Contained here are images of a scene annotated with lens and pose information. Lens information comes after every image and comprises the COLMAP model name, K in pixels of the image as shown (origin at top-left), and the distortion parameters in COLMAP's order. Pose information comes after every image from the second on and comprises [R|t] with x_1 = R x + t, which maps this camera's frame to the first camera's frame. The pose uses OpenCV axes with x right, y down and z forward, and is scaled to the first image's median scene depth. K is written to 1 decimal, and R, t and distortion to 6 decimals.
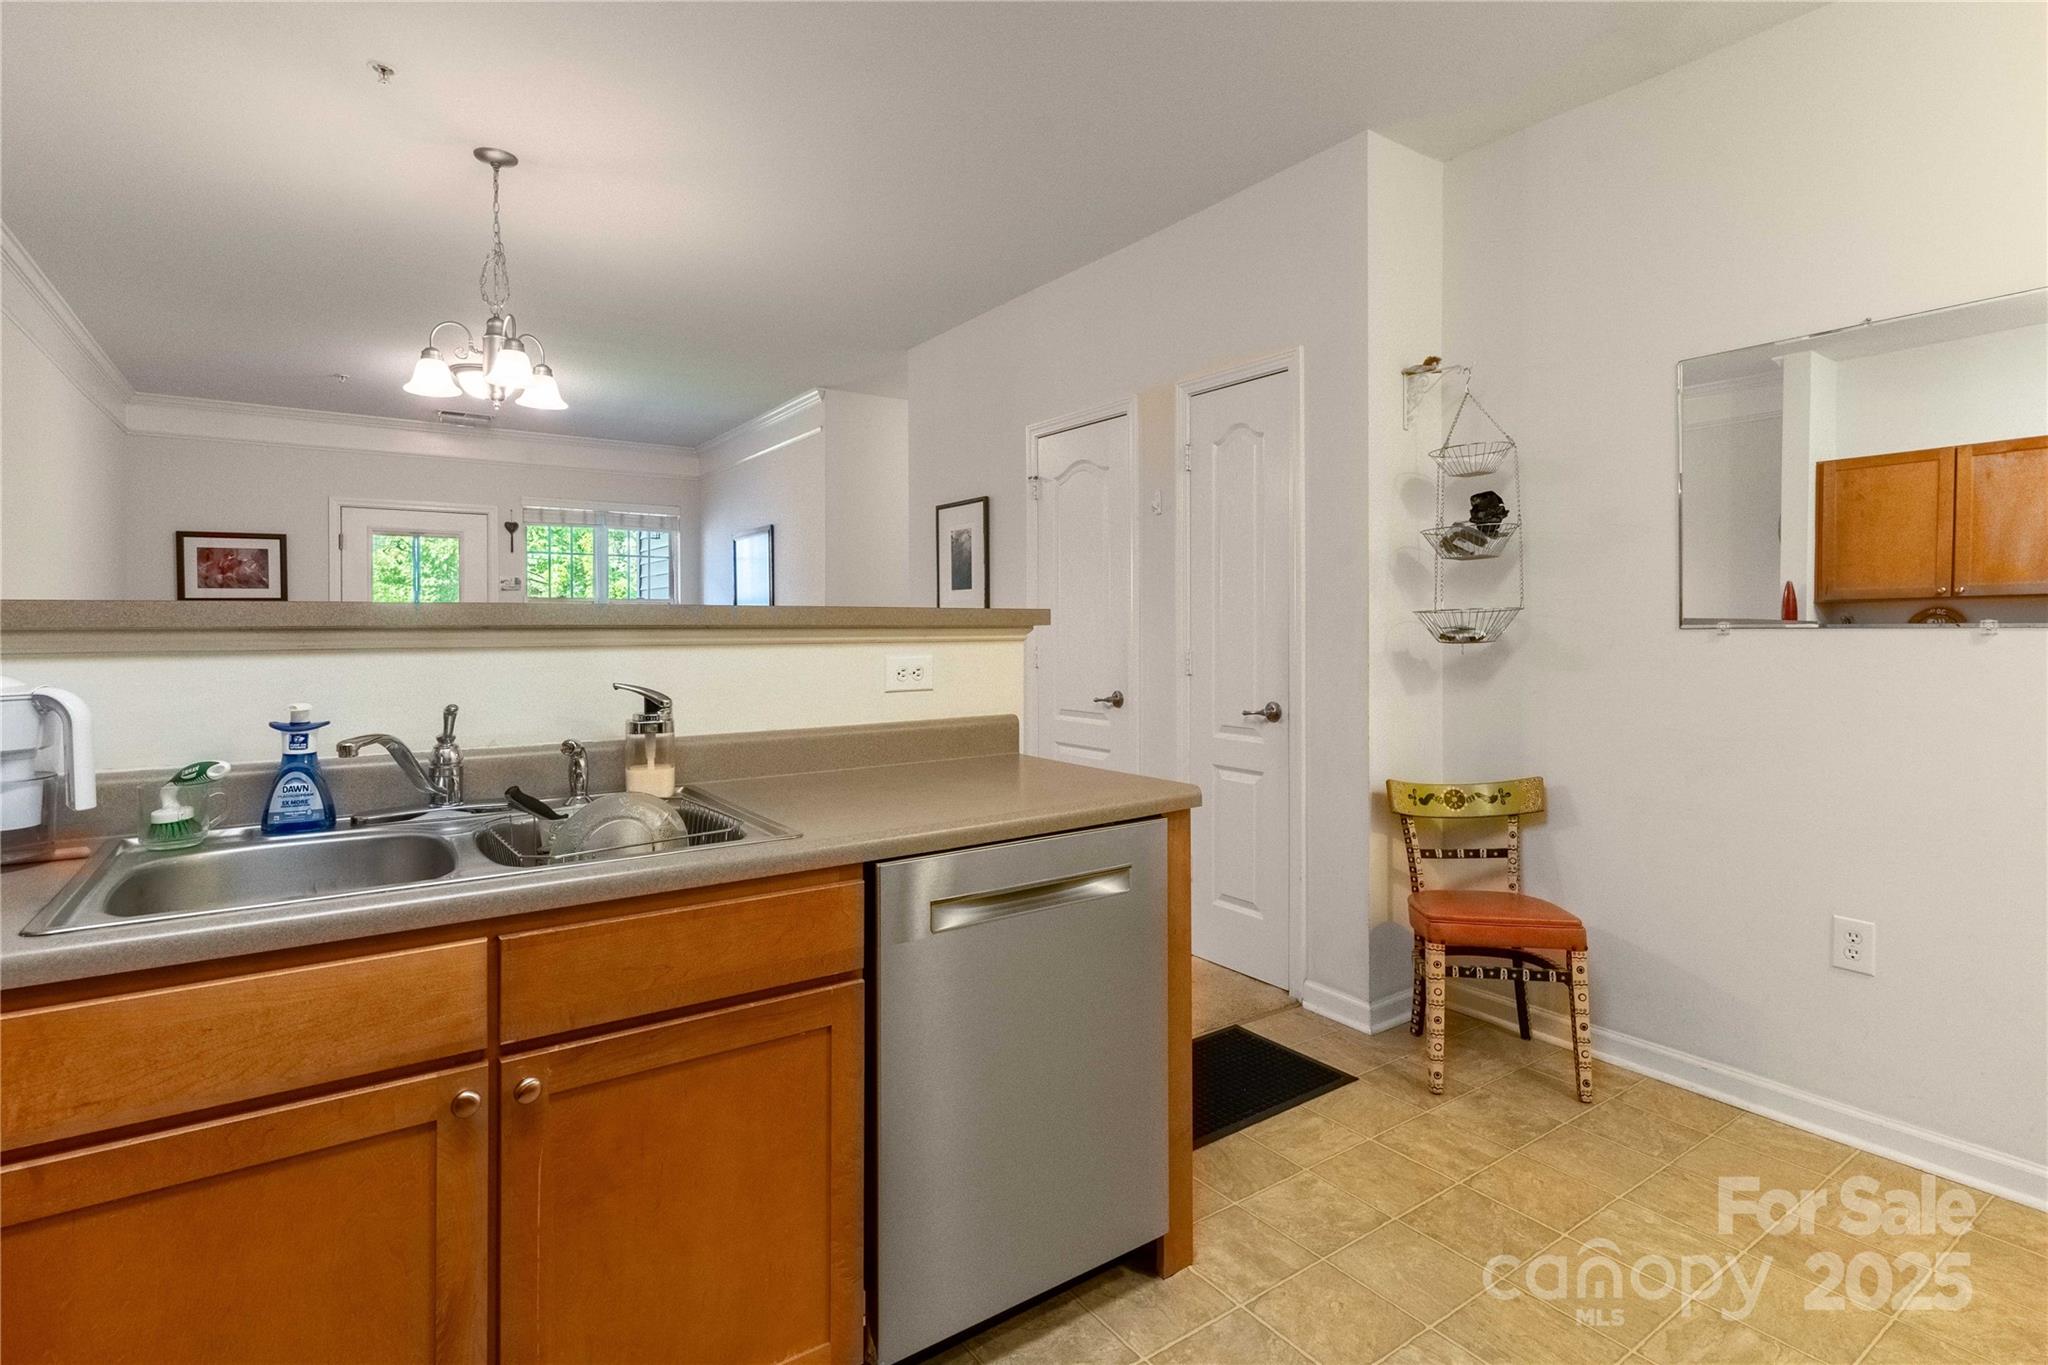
lens RADIAL K [[1003.6, 0, 1026.1], [0, 1003.6, 621.9], [0, 0, 1]] dist [-0.000498, -0.000197]
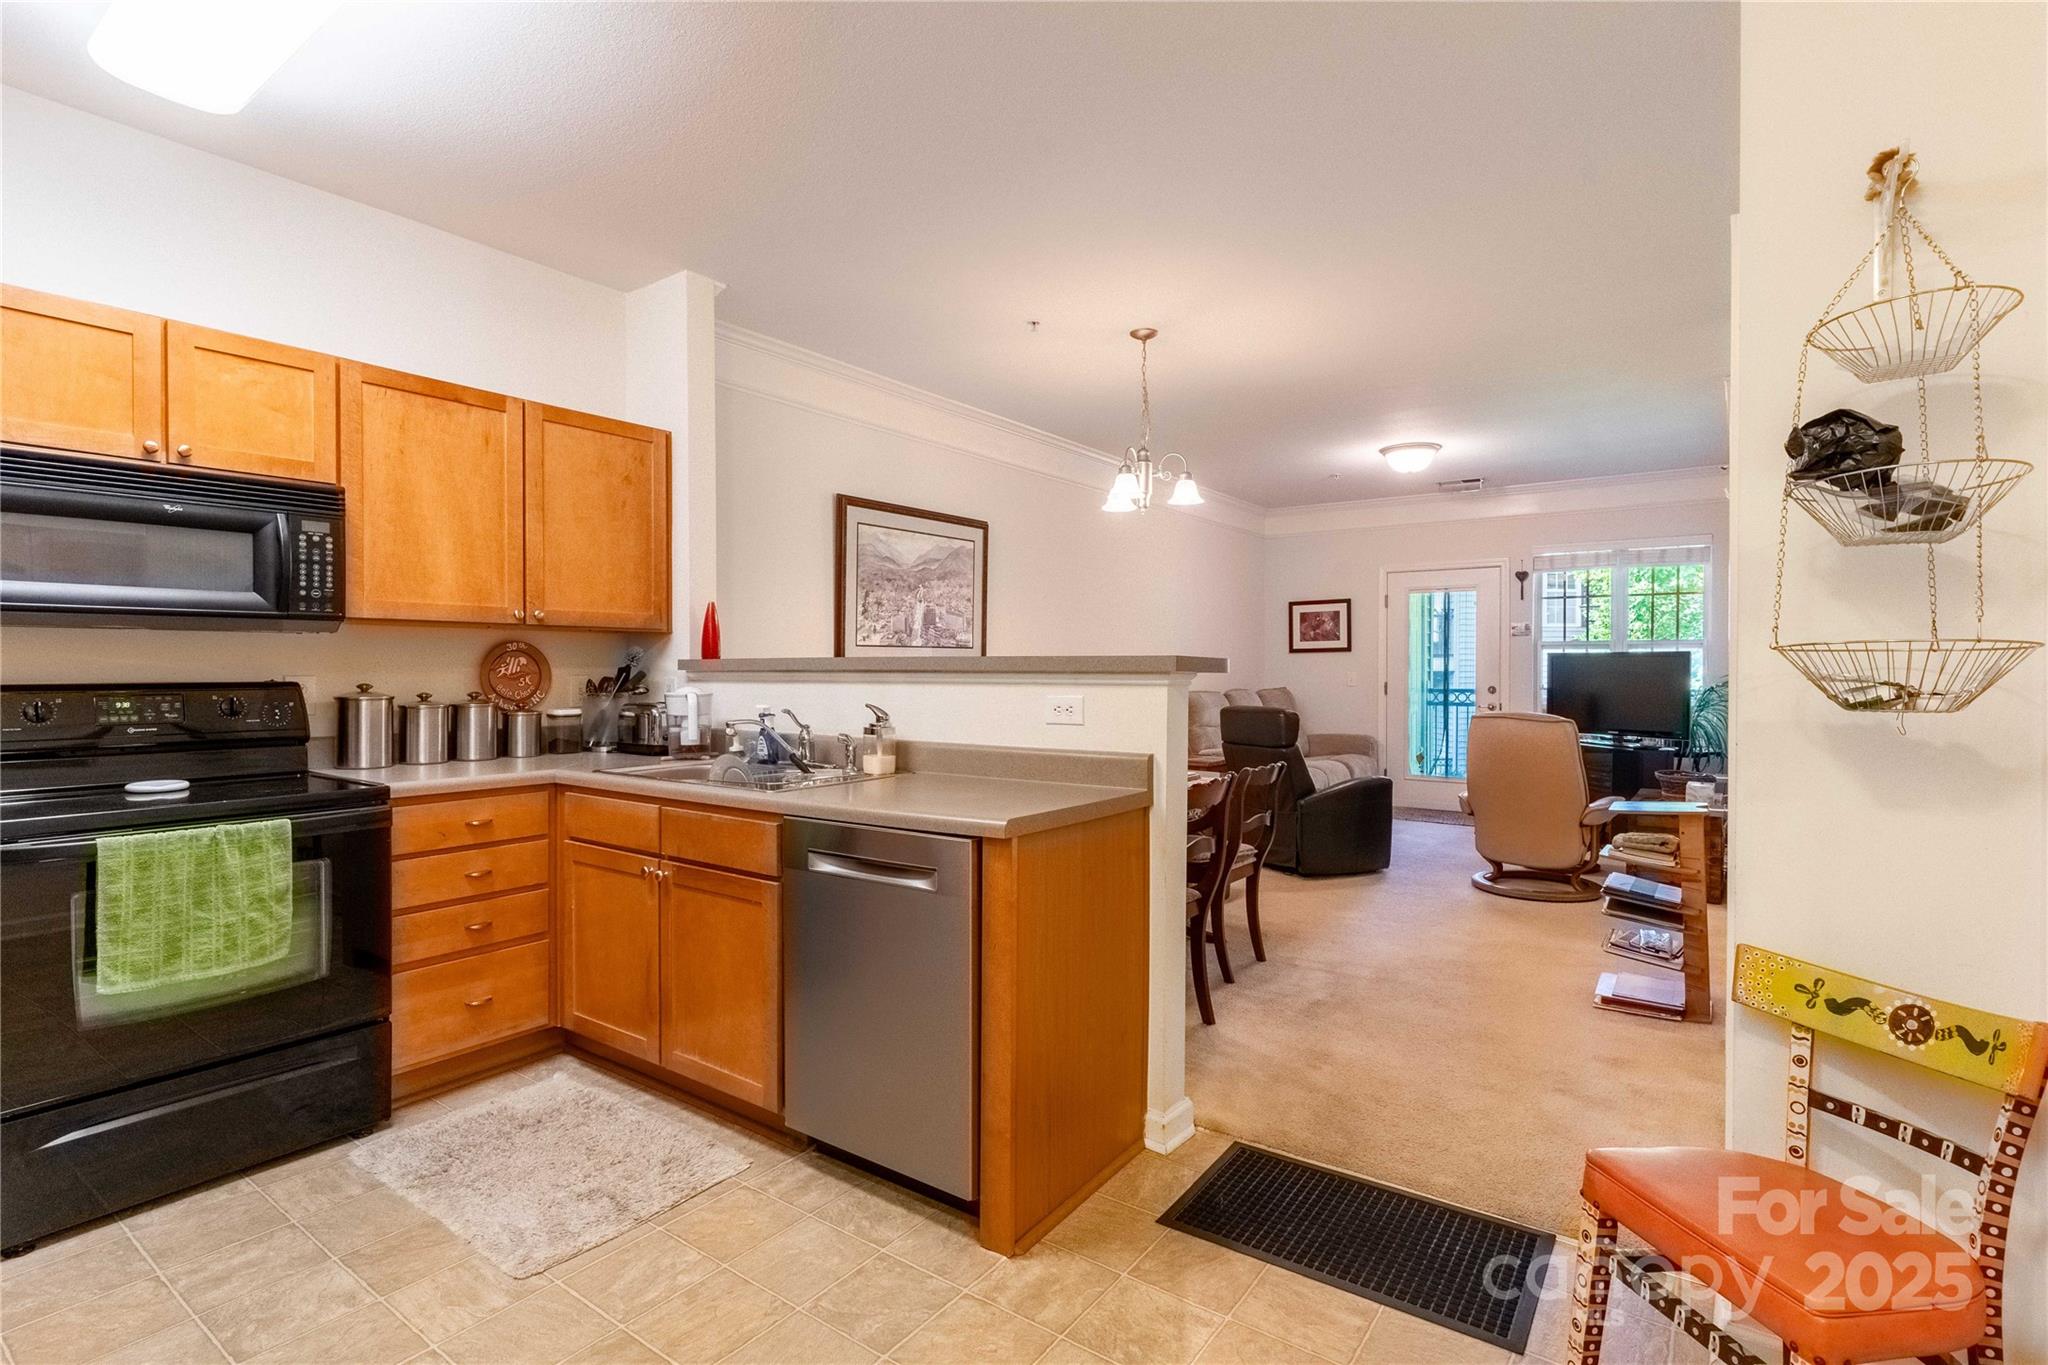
lens RADIAL K [[974.2, 0, 1024.7], [0, 974.2, 667.3], [0, 0, 1]] dist [0.001229, 0.000142]
pose [[0.327787, 0.001161, -0.944751, 0.700237], [0.001924, 0.999996, 0.001896, -0.002327], [0.944750, -0.002439, 0.327784, 0.400977]]
